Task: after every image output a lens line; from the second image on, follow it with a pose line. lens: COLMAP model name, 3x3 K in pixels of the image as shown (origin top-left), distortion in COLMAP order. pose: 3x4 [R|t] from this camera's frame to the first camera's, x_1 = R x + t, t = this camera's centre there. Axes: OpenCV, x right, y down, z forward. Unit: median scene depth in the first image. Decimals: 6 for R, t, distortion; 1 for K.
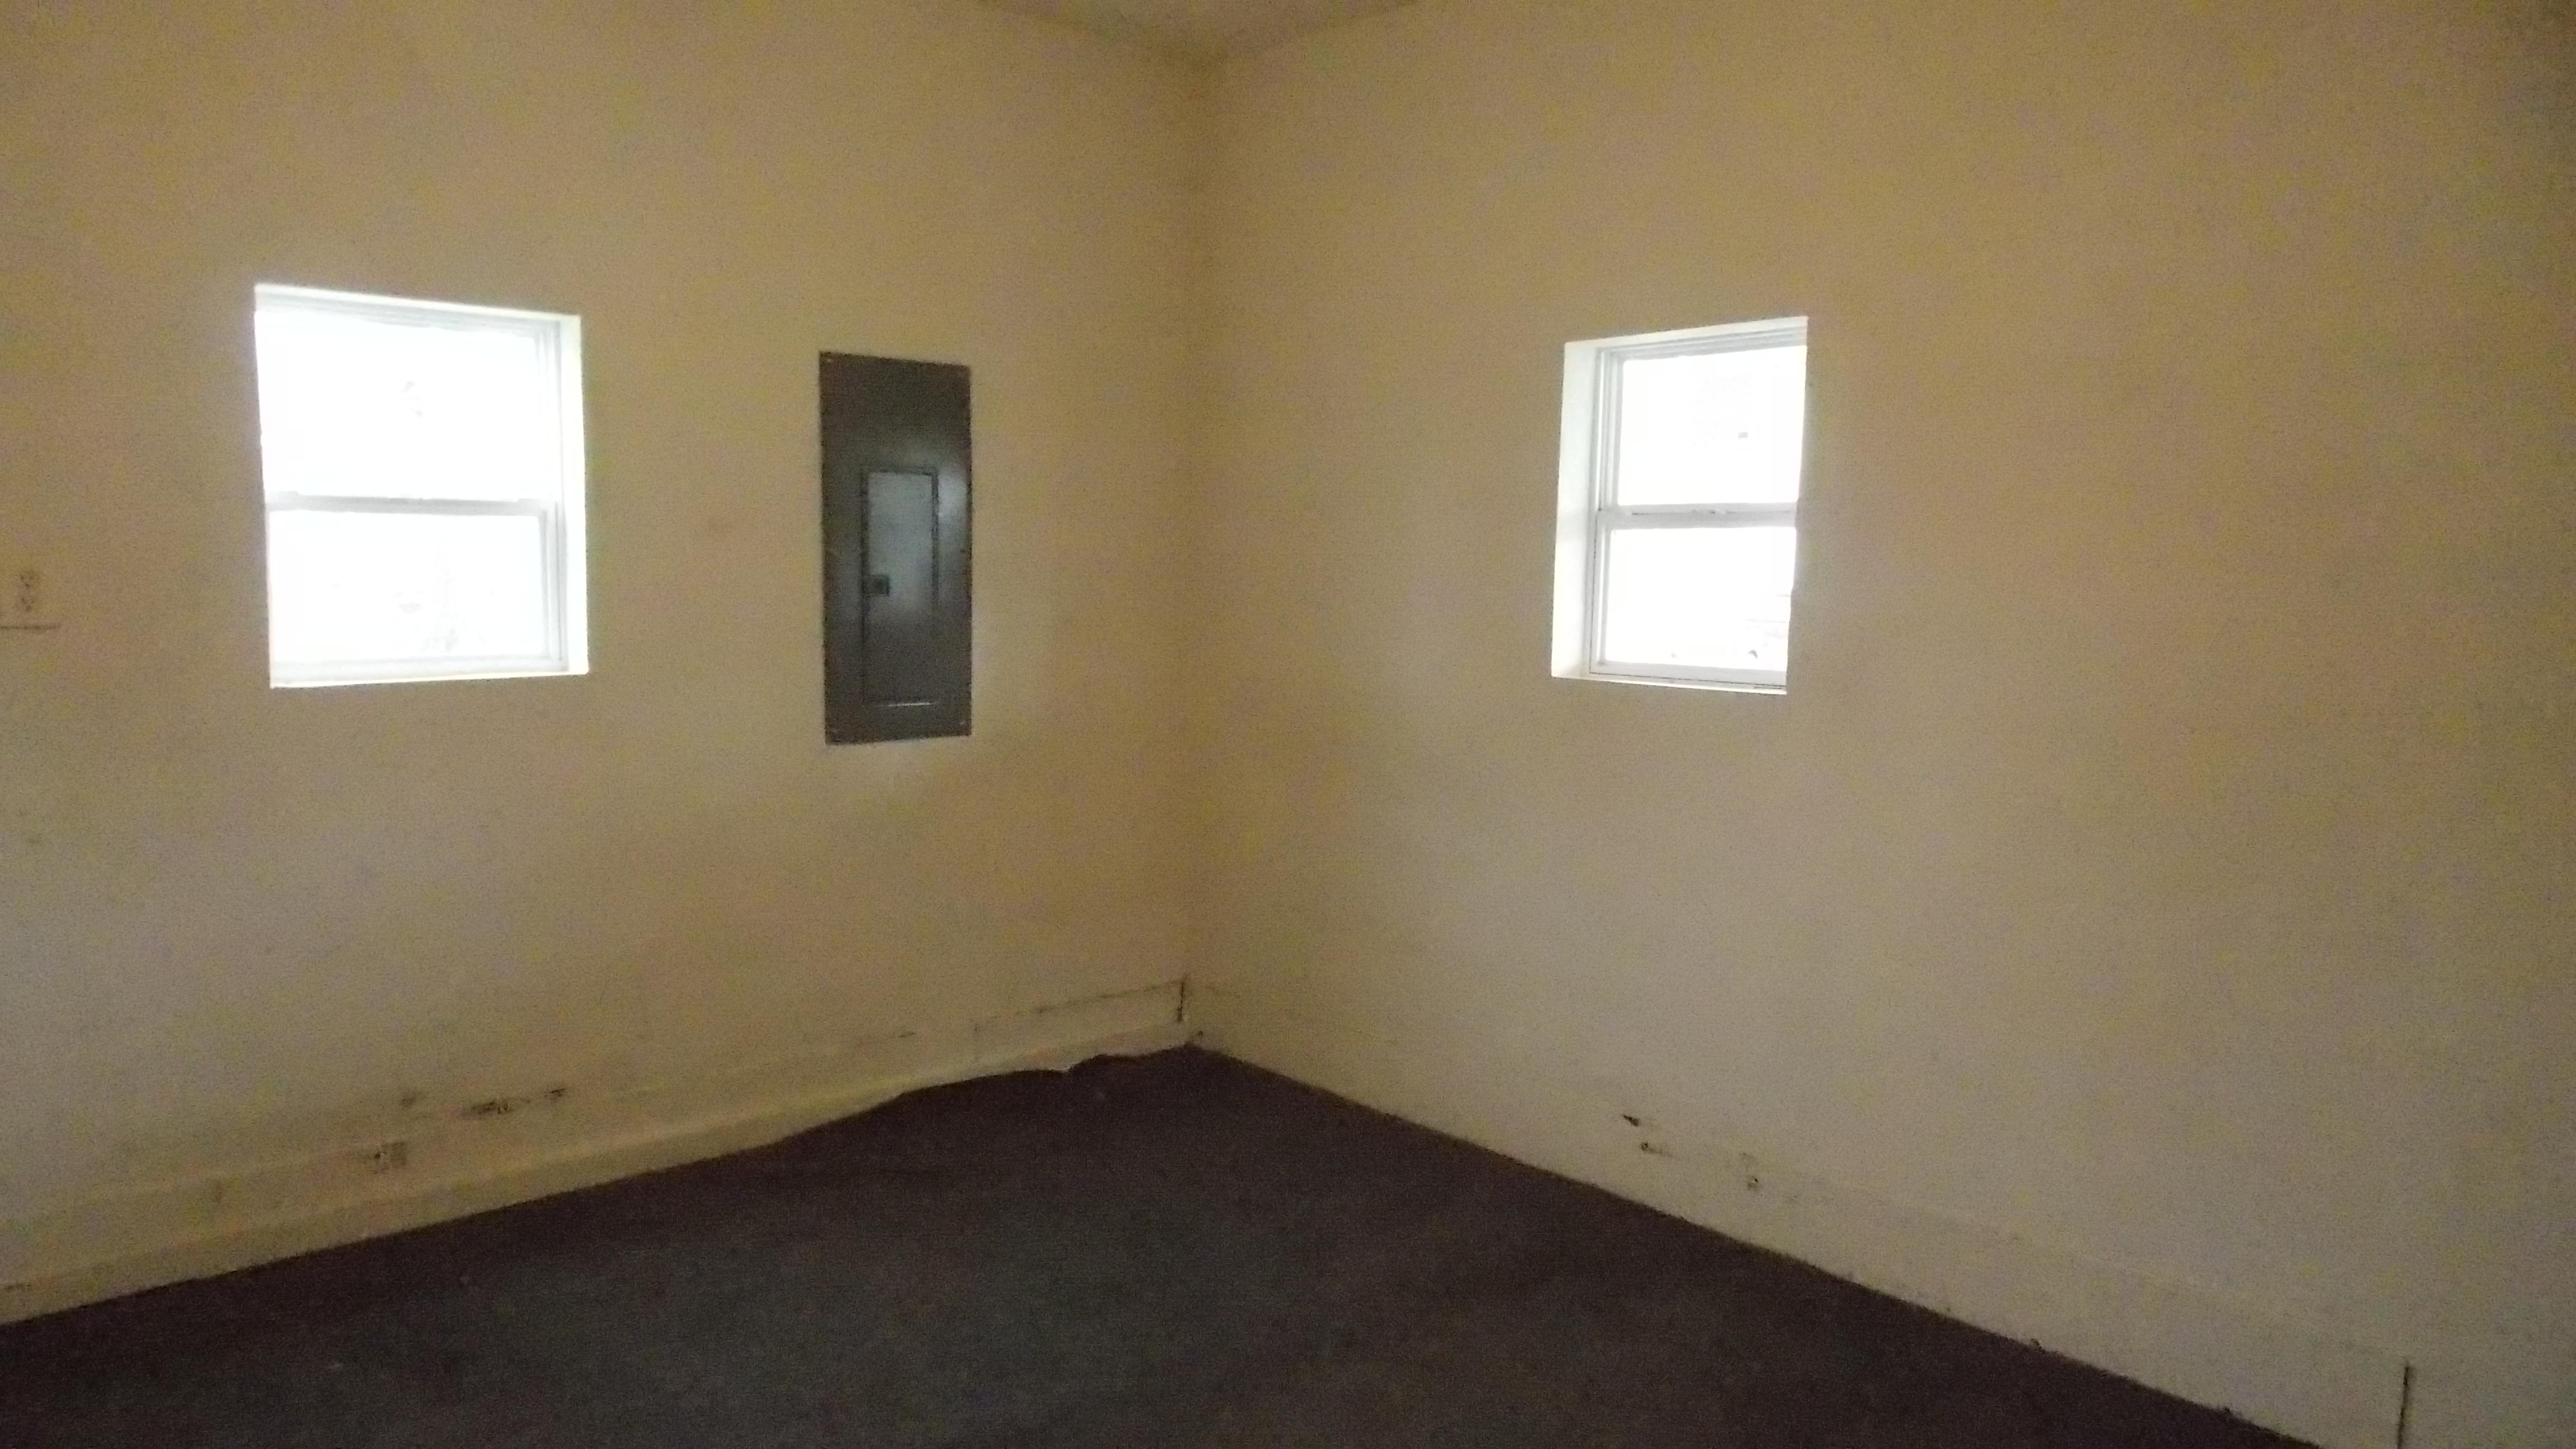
lens RADIAL K [[1653.9, 0, 1288.0], [0, 1653.9, 724.5], [0, 0, 1]] dist [-0.002002, 0.000008]
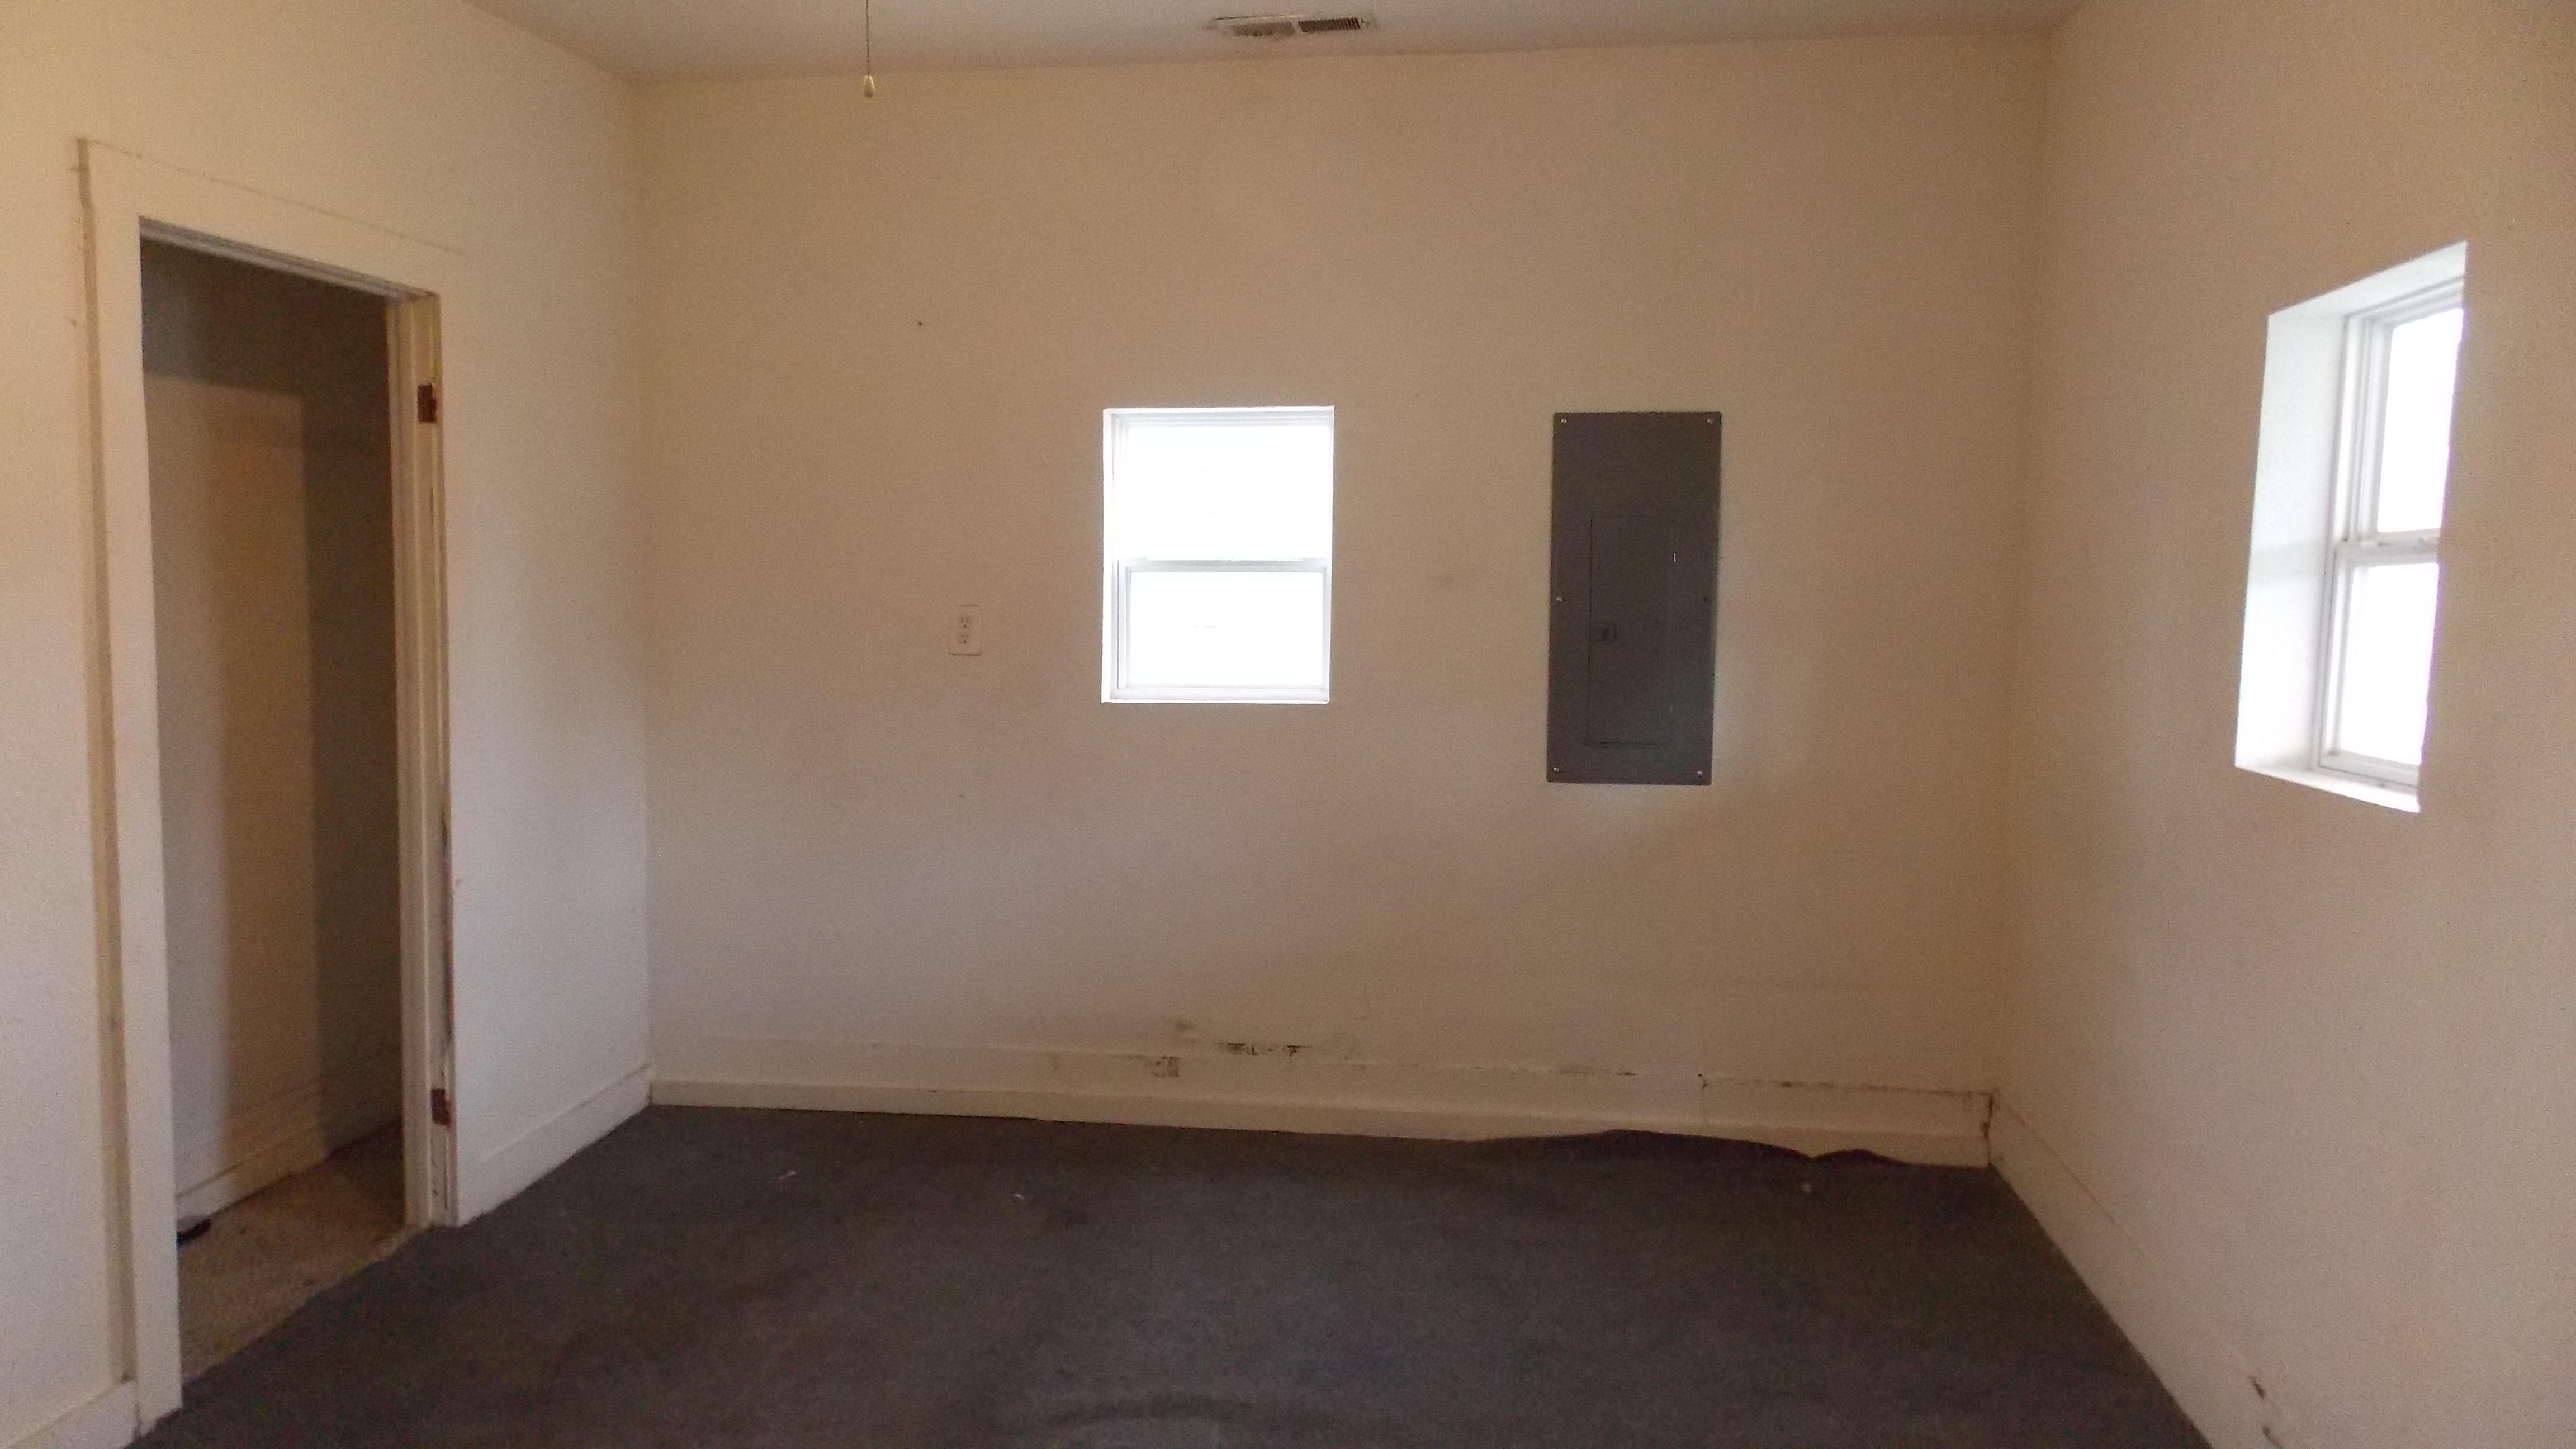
lens RADIAL K [[1690.8, 0, 1288.0], [0, 1690.8, 724.5], [0, 0, 1]] dist [0.005267, 0.000515]
pose [[0.638890, 0.054529, -0.767363, 0.470319], [-0.071607, 0.997369, 0.011254, -0.025832], [0.765959, 0.047758, 0.641114, 0.185136]]
